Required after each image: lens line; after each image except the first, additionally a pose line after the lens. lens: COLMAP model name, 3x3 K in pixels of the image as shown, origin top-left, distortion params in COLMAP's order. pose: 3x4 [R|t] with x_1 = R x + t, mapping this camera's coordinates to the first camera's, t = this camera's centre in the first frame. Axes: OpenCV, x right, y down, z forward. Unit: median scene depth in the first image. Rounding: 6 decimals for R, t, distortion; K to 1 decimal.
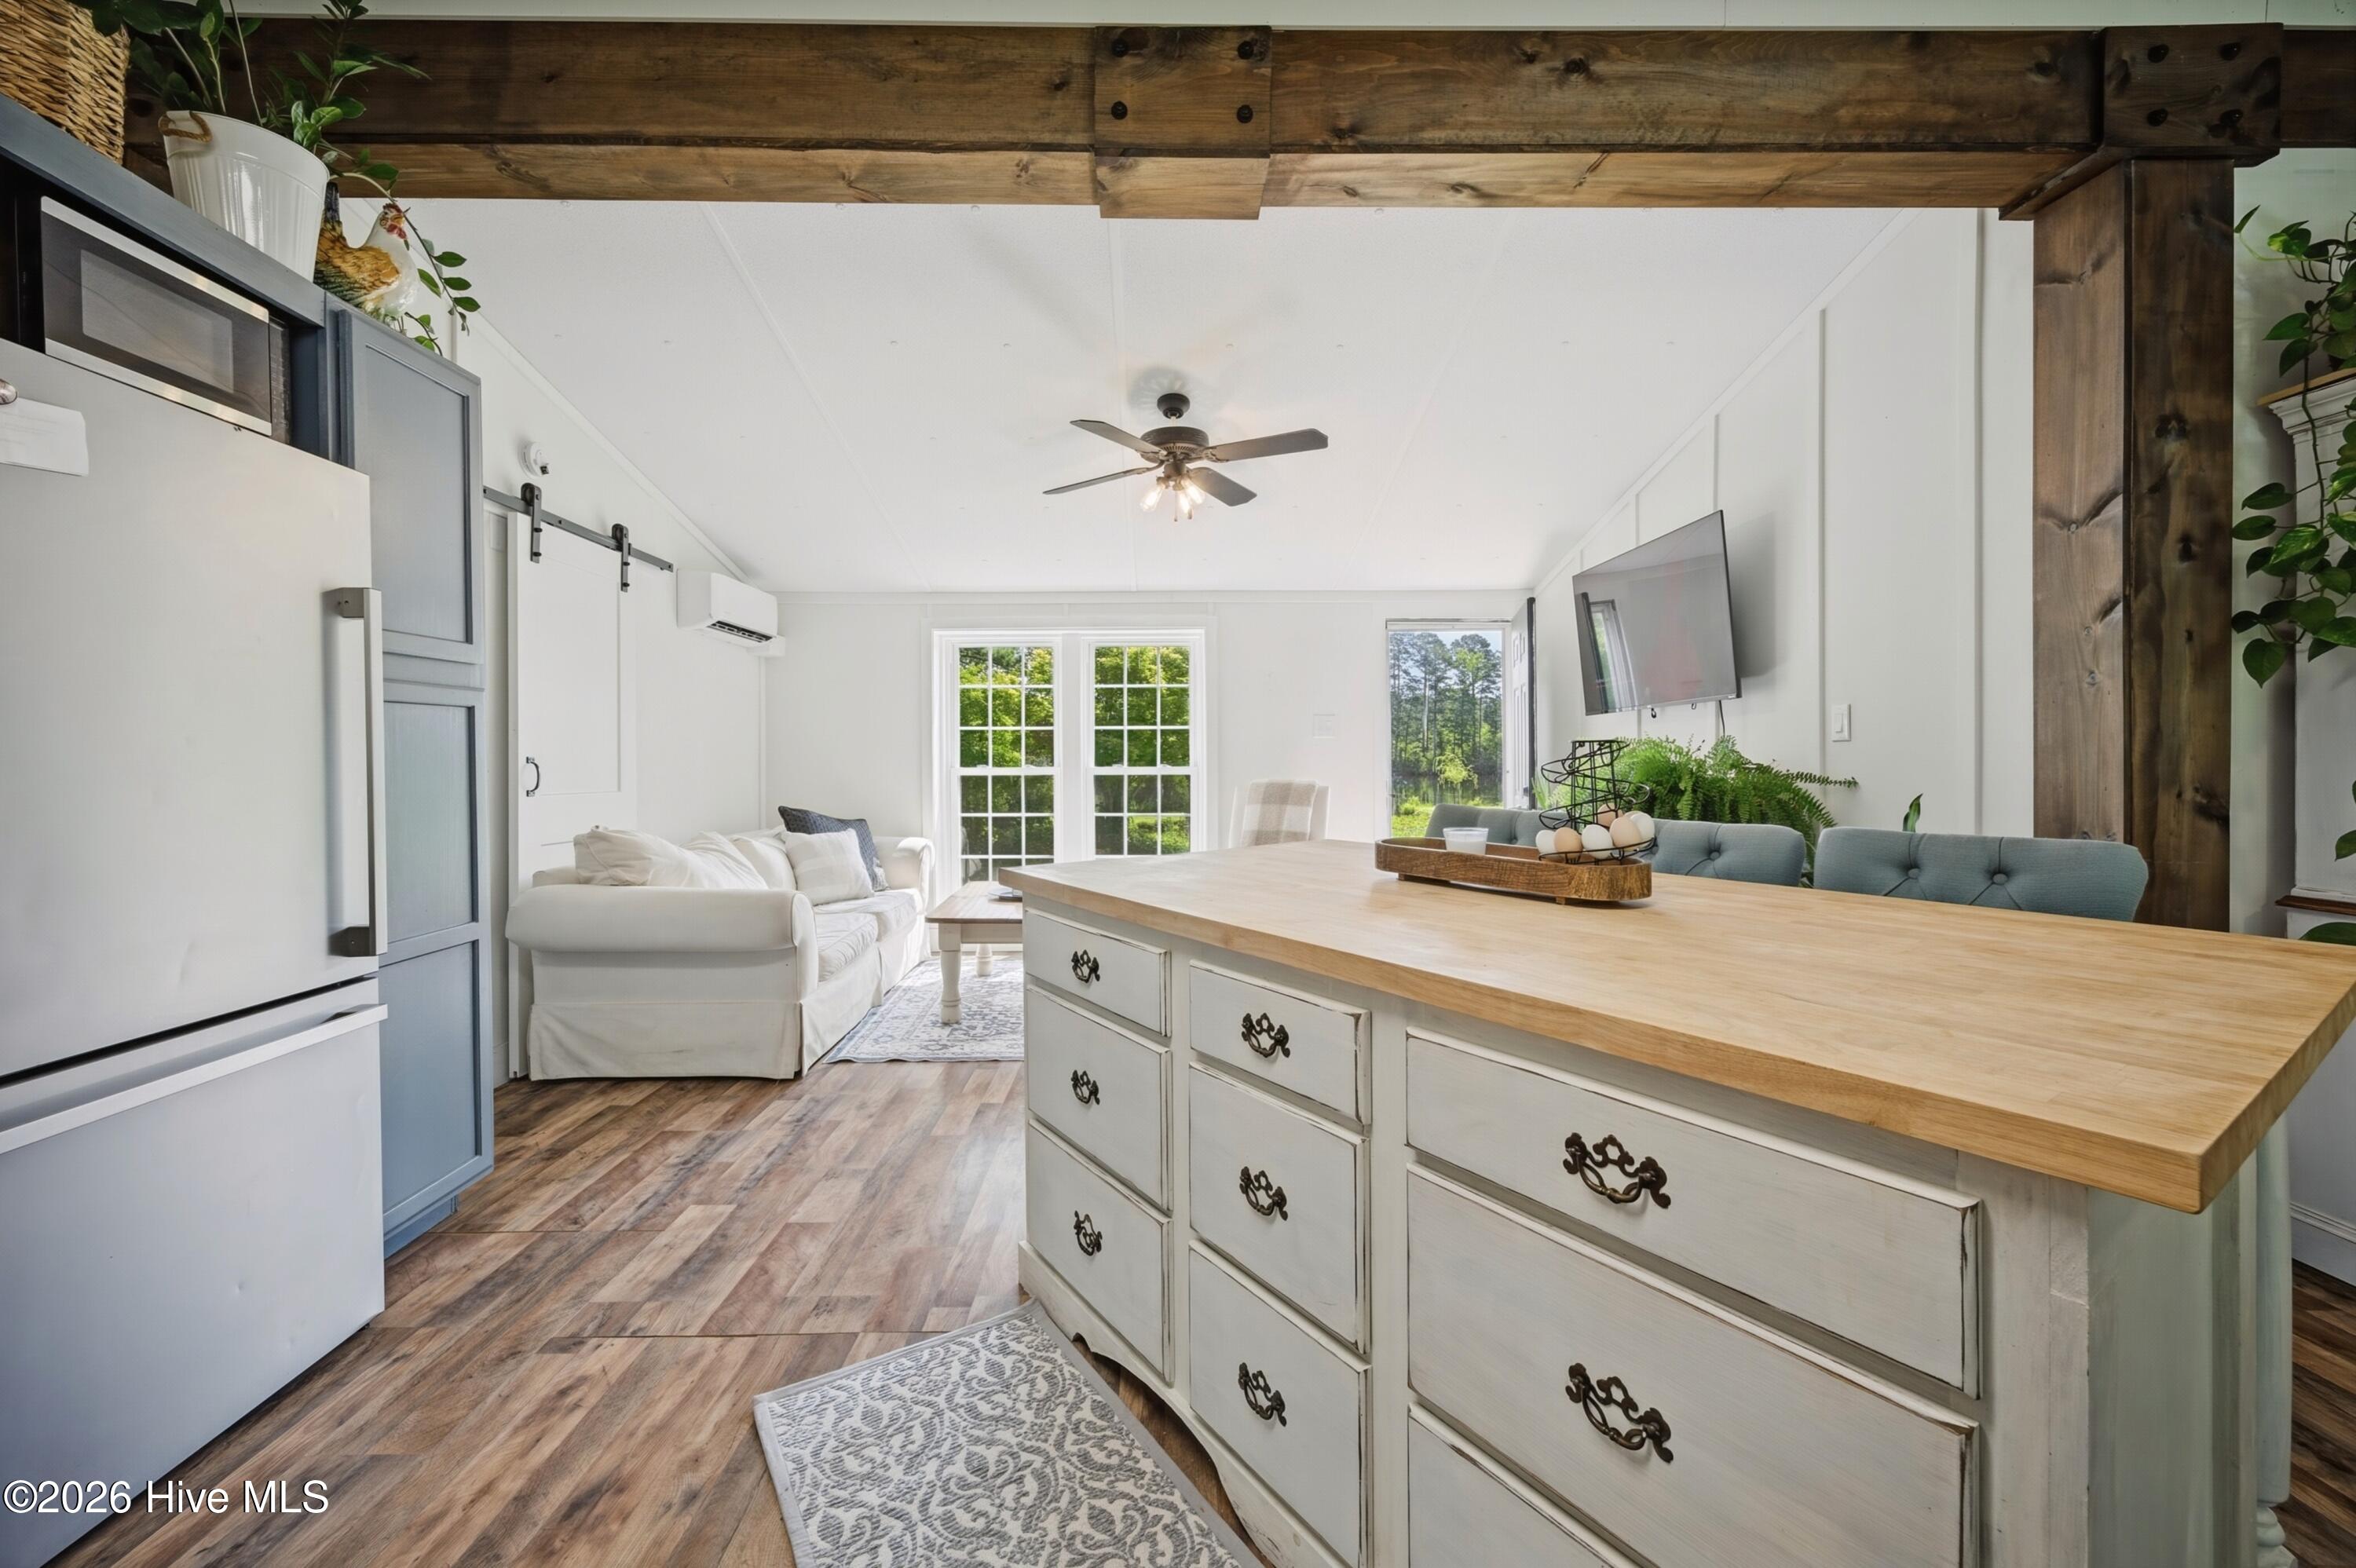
lens RADIAL K [[922.1, 0, 1171.4], [0, 922.1, 780.7], [0, 0, 1]] dist [-0.001099, -0.001690]
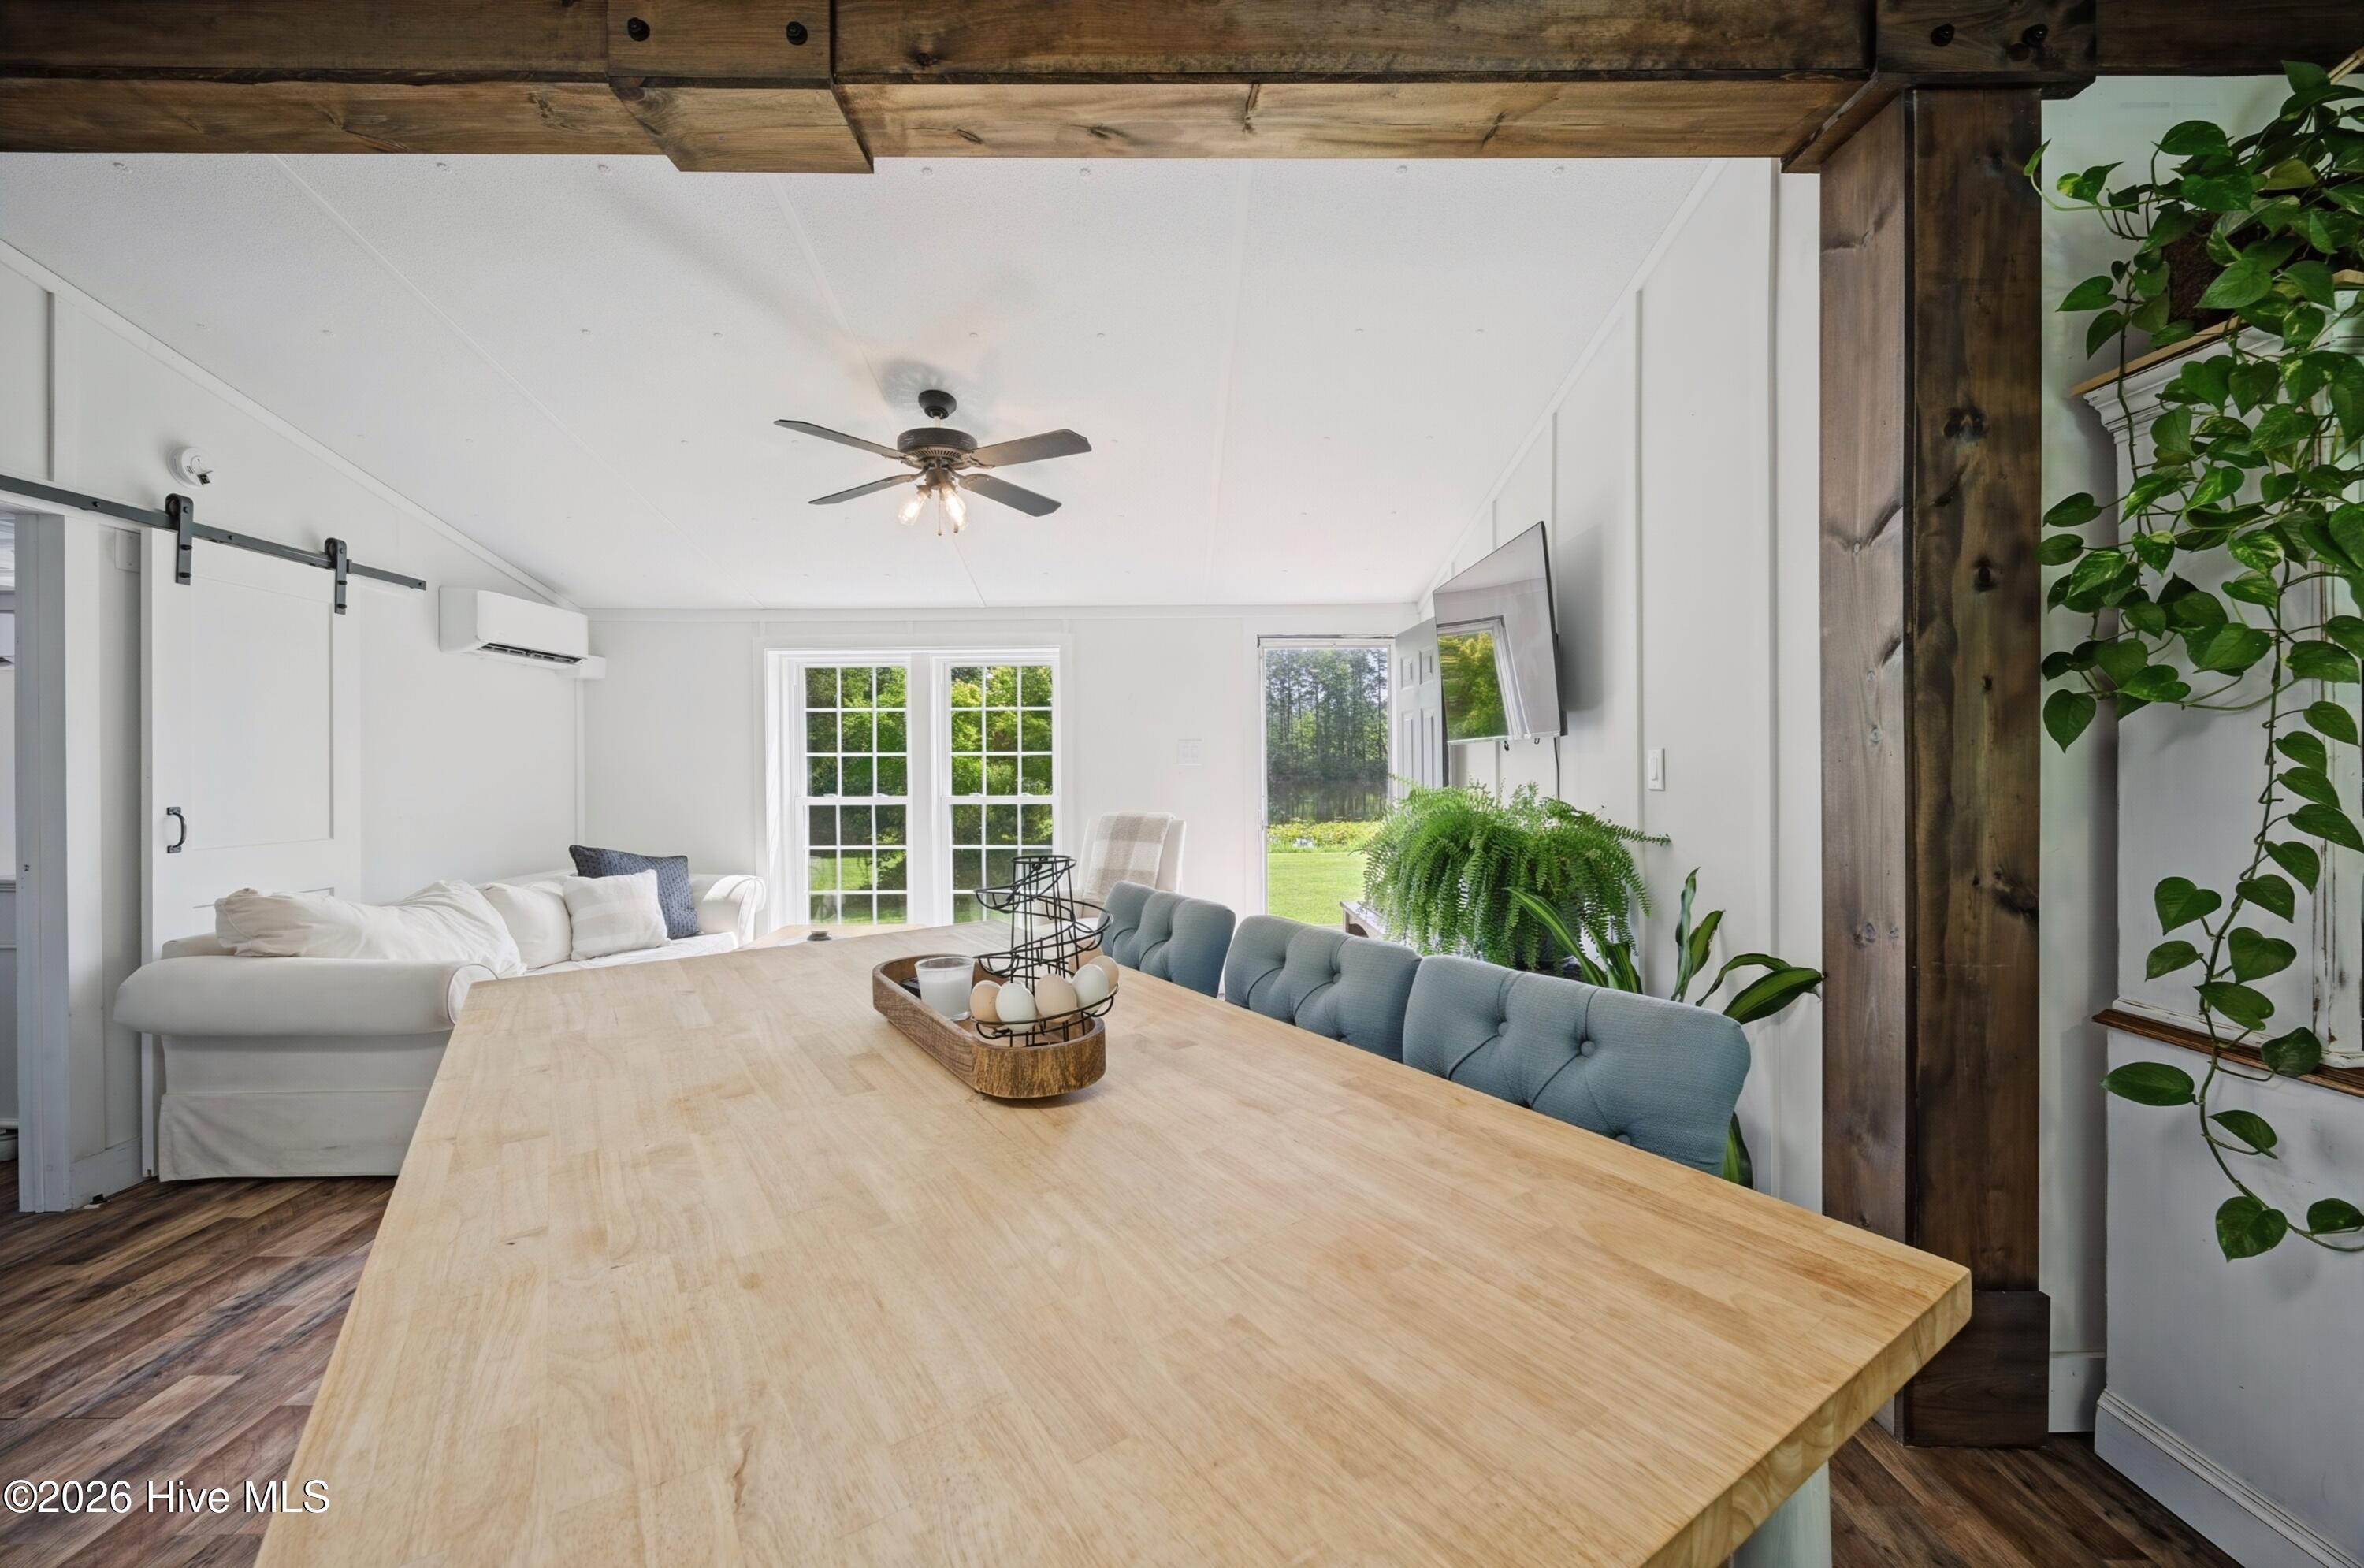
lens RADIAL K [[925.3, 0, 1176.6], [0, 925.3, 784.5], [0, 0, 1]] dist [-0.001099, -0.001690]
pose [[0.999994, -0.002286, 0.002572, 0.369646], [0.002289, 0.999997, -0.000938, -0.065462], [-0.002570, 0.000944, 0.999996, 0.181630]]
